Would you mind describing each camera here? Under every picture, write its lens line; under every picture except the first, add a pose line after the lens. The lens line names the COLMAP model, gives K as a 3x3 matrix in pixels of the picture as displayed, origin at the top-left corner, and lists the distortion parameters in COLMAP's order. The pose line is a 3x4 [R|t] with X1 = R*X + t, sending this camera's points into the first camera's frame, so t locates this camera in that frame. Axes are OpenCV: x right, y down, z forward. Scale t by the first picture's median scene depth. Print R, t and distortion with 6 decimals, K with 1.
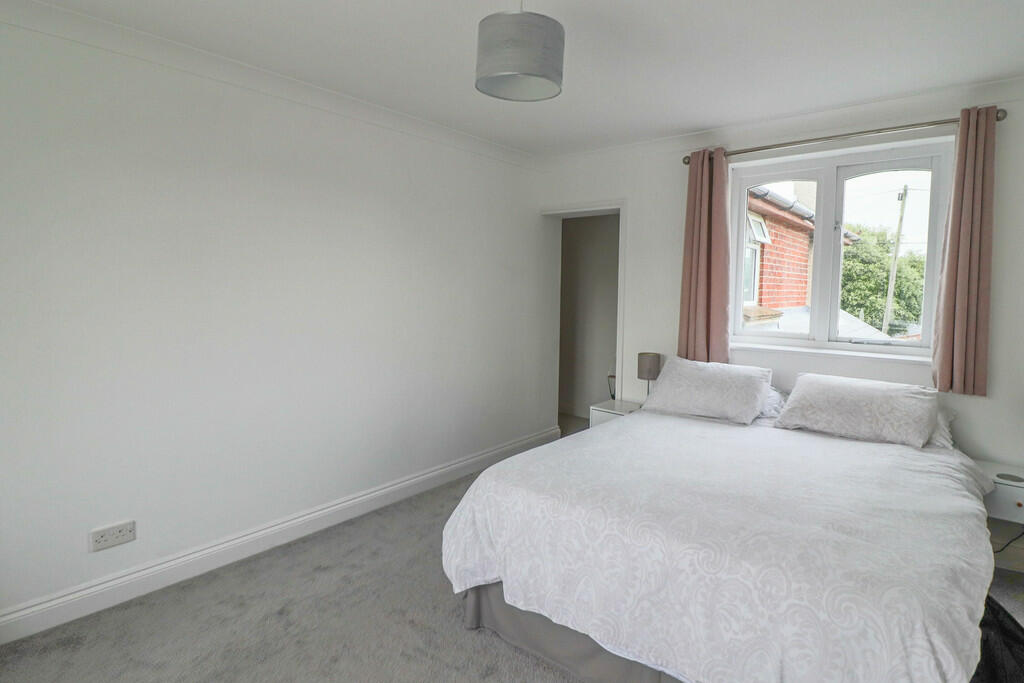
lens RADIAL K [[533.8, 0, 516.0], [0, 533.8, 321.9], [0, 0, 1]] dist [-0.007021, -0.002152]
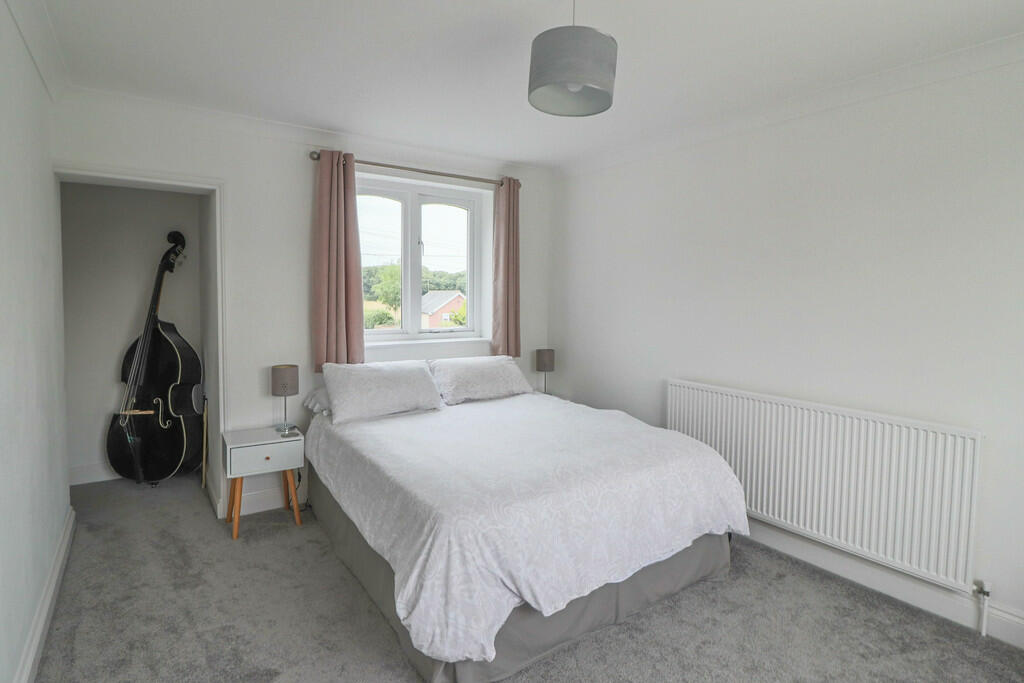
lens RADIAL K [[533.8, 0, 516.0], [0, 533.8, 321.9], [0, 0, 1]] dist [-0.007021, -0.002152]
pose [[0.258716, -0.062447, 0.963933, -0.696979], [0.056093, 0.997195, 0.049547, -0.049316], [-0.964323, 0.041252, 0.261493, 0.570215]]
